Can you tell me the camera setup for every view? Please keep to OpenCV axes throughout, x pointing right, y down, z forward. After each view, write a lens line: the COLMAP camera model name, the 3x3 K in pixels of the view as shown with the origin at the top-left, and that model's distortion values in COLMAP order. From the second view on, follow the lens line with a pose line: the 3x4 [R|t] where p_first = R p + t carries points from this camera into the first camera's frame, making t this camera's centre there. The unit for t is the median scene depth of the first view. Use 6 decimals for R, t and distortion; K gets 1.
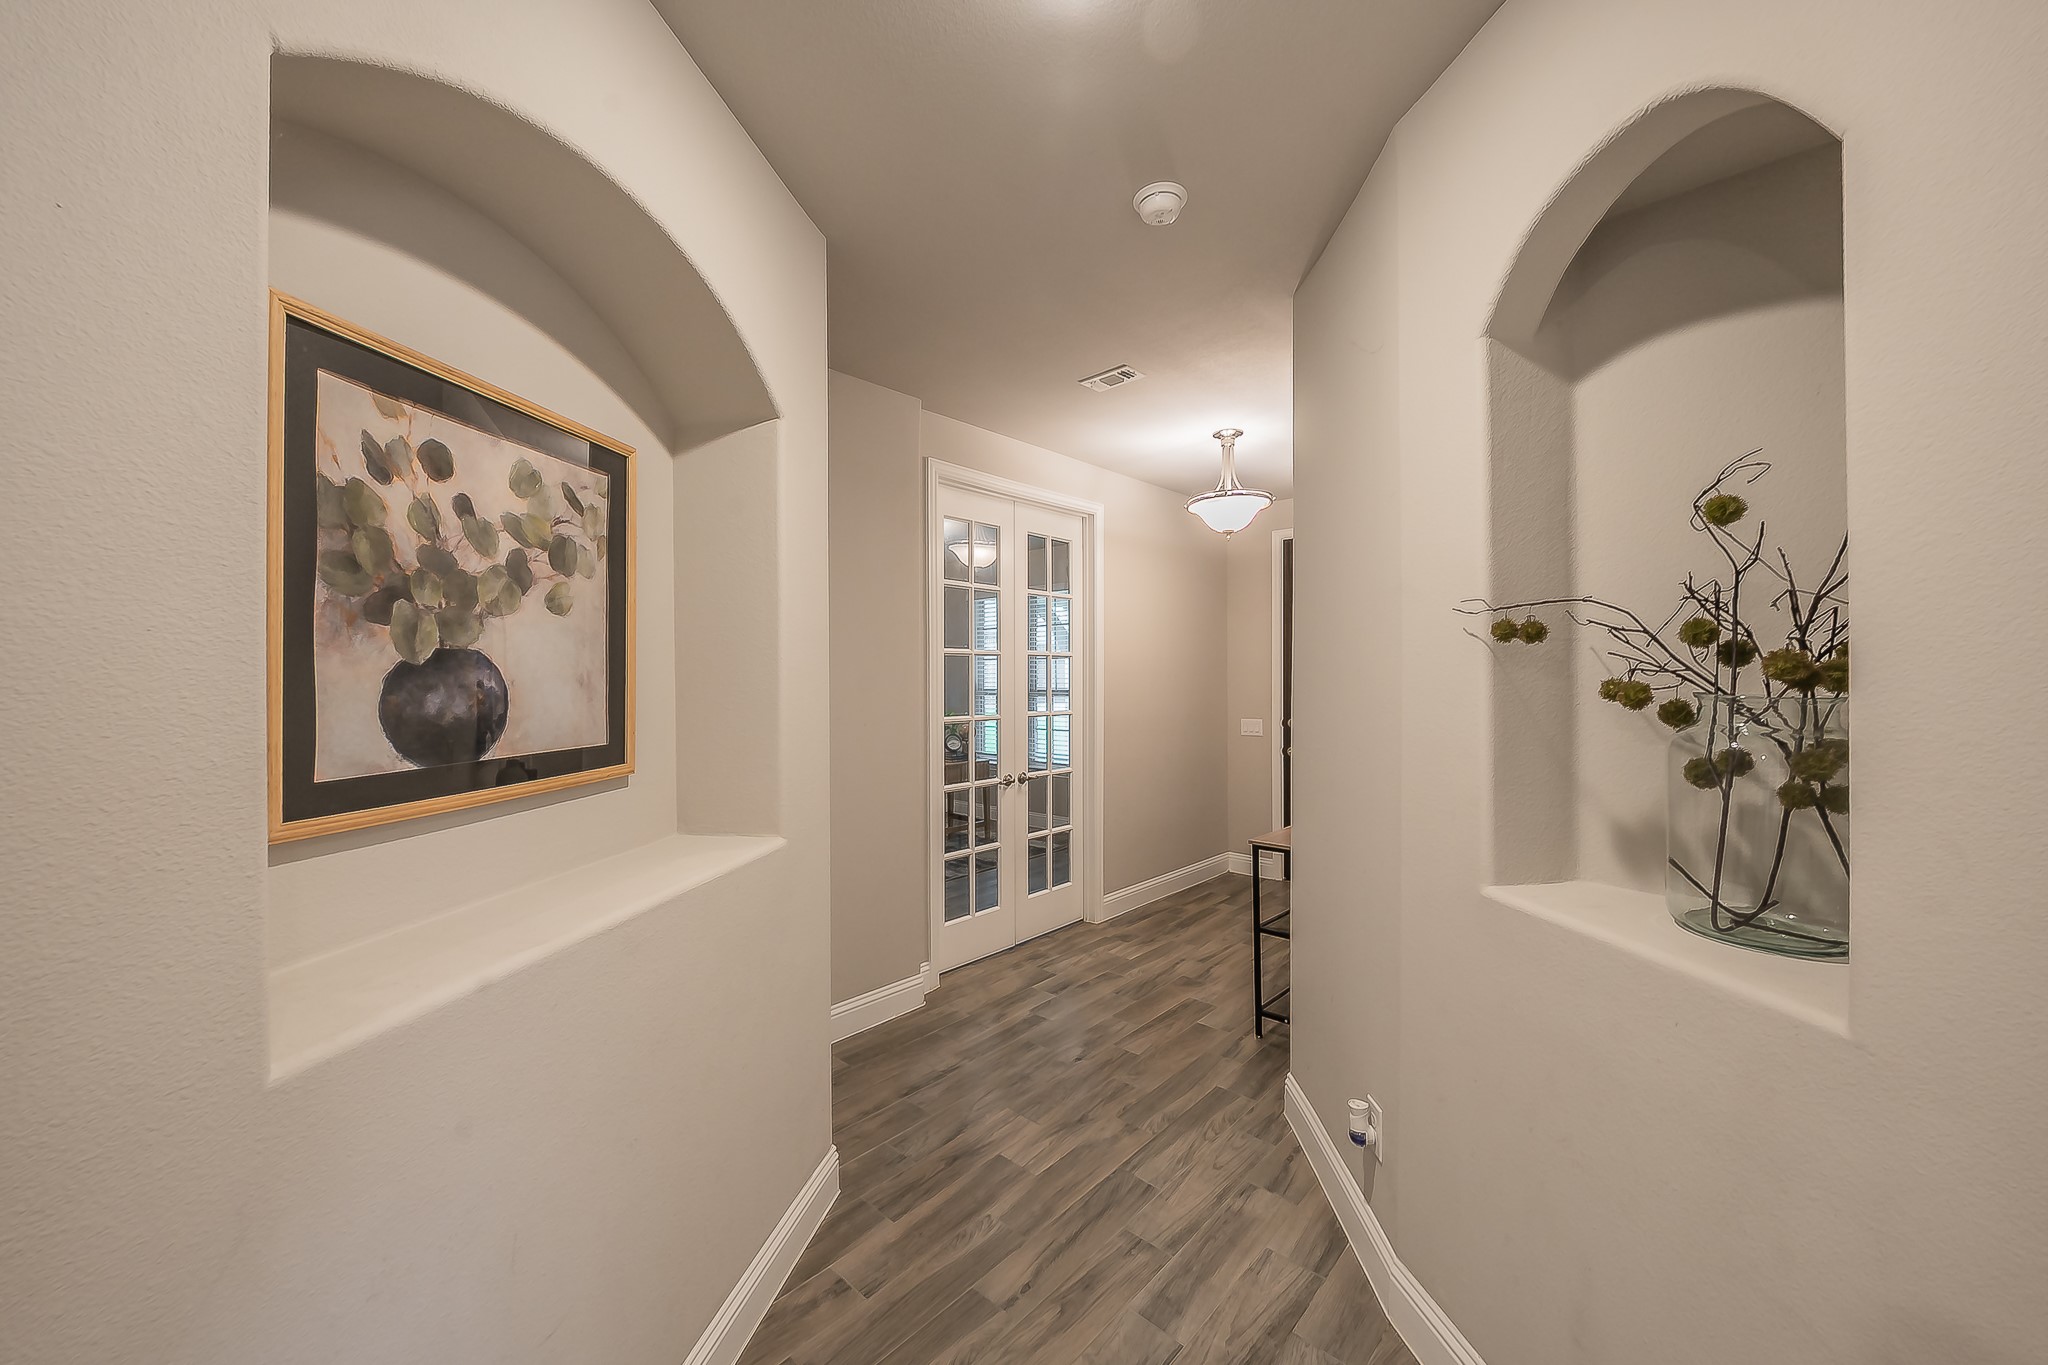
lens RADIAL K [[722.3, 0, 1028.1], [0, 722.3, 675.7], [0, 0, 1]] dist [-0.001103, 0.000183]
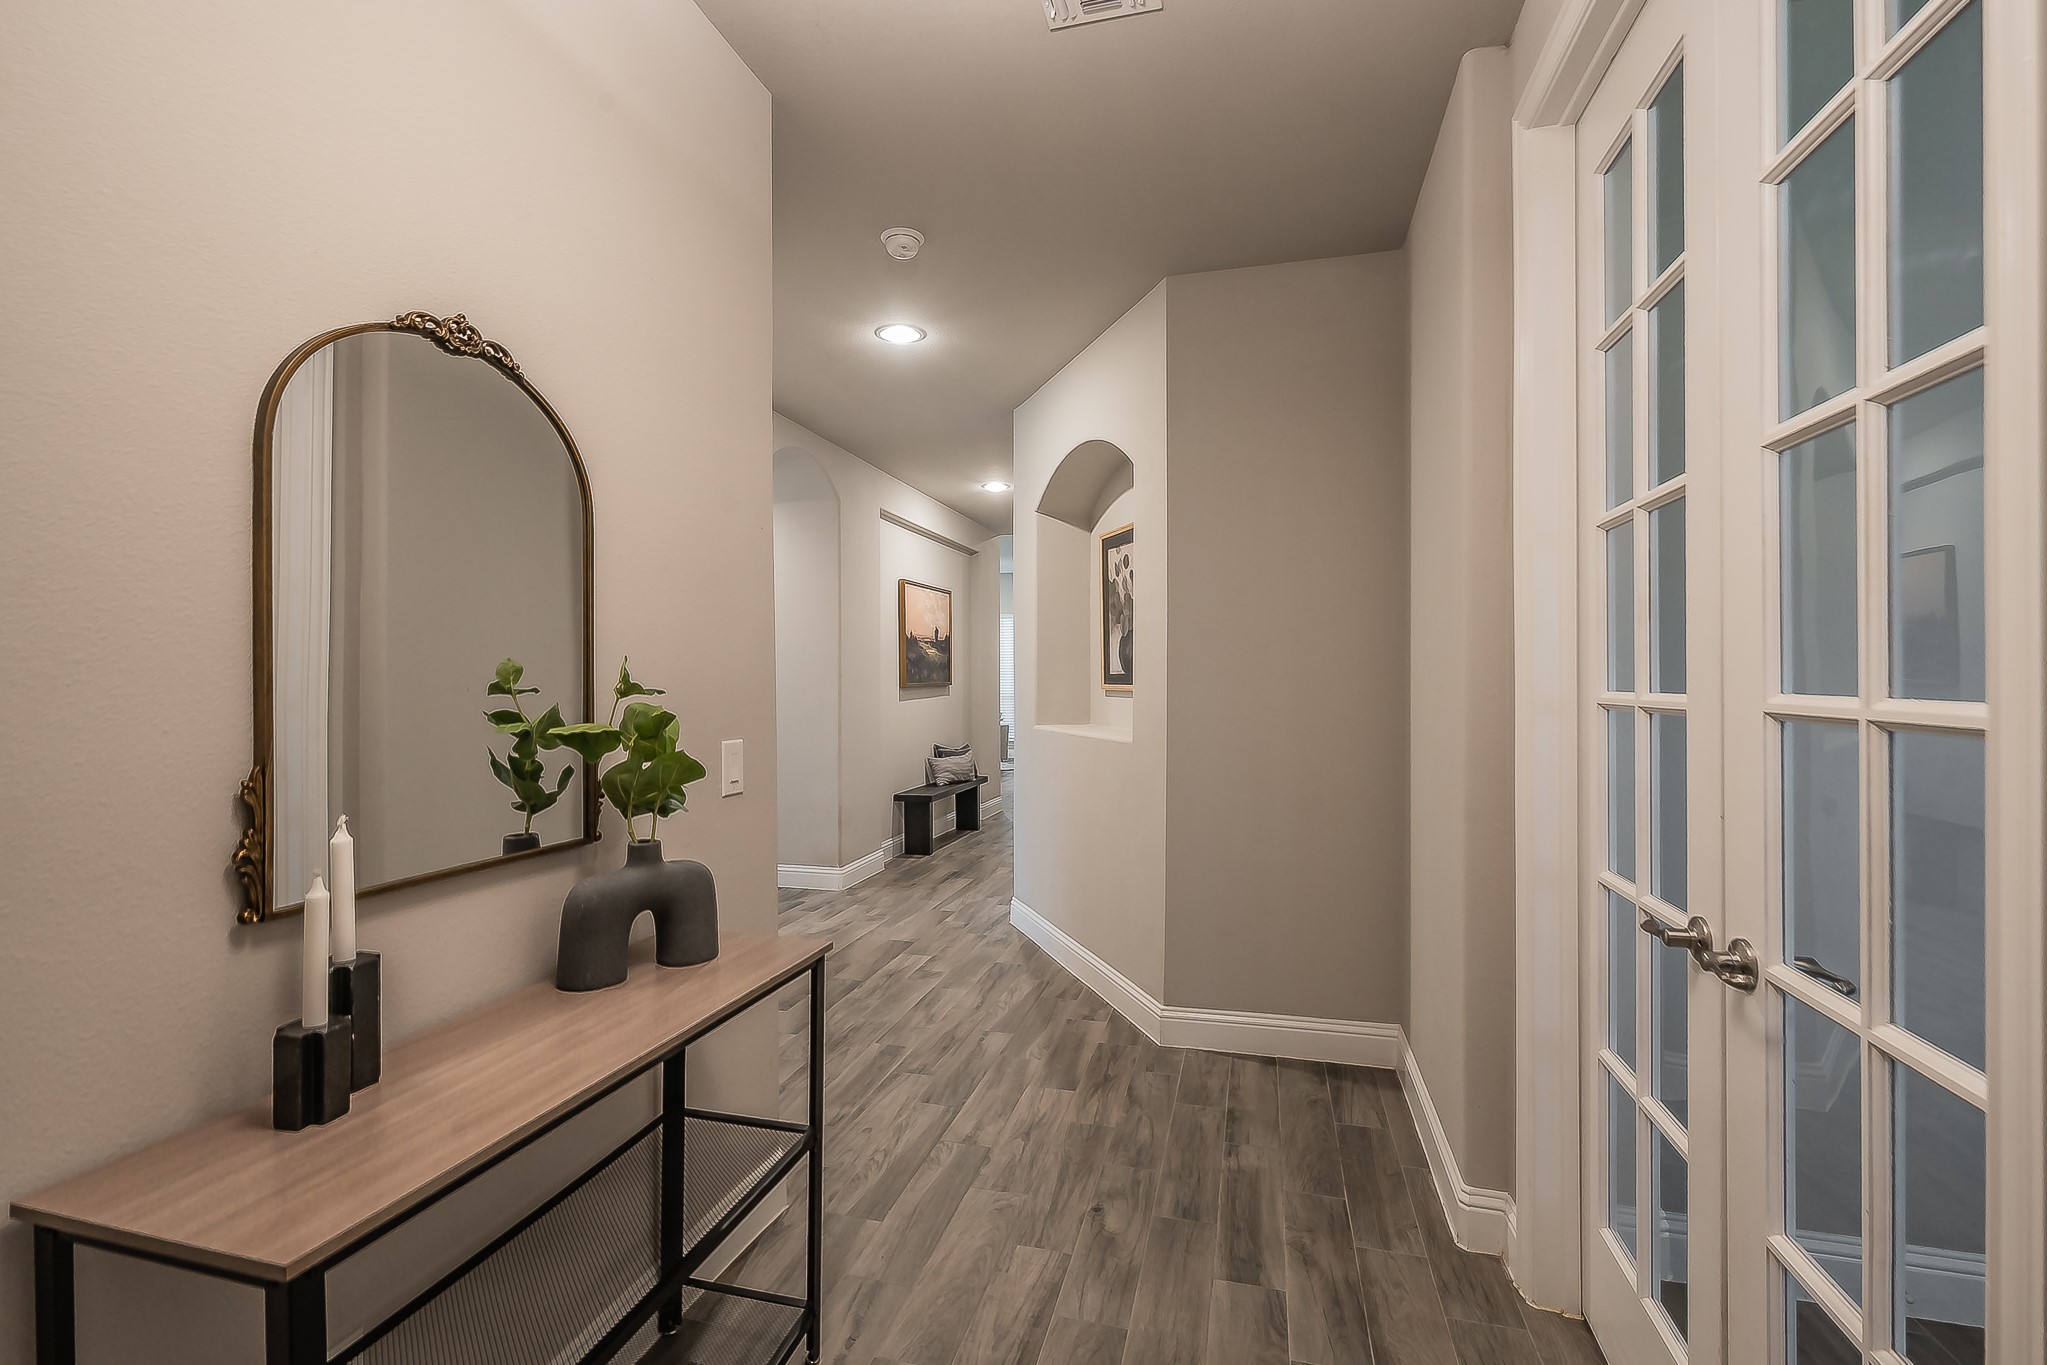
lens RADIAL K [[893.8, 0, 1023.5], [0, 893.8, 682.5], [0, 0, 1]] dist [-0.000046, -0.000030]
pose [[-0.876696, 0.007065, -0.480993, 0.564560], [0.005989, 0.999975, 0.003773, 0.072357], [0.481008, 0.000427, -0.876716, 1.866489]]
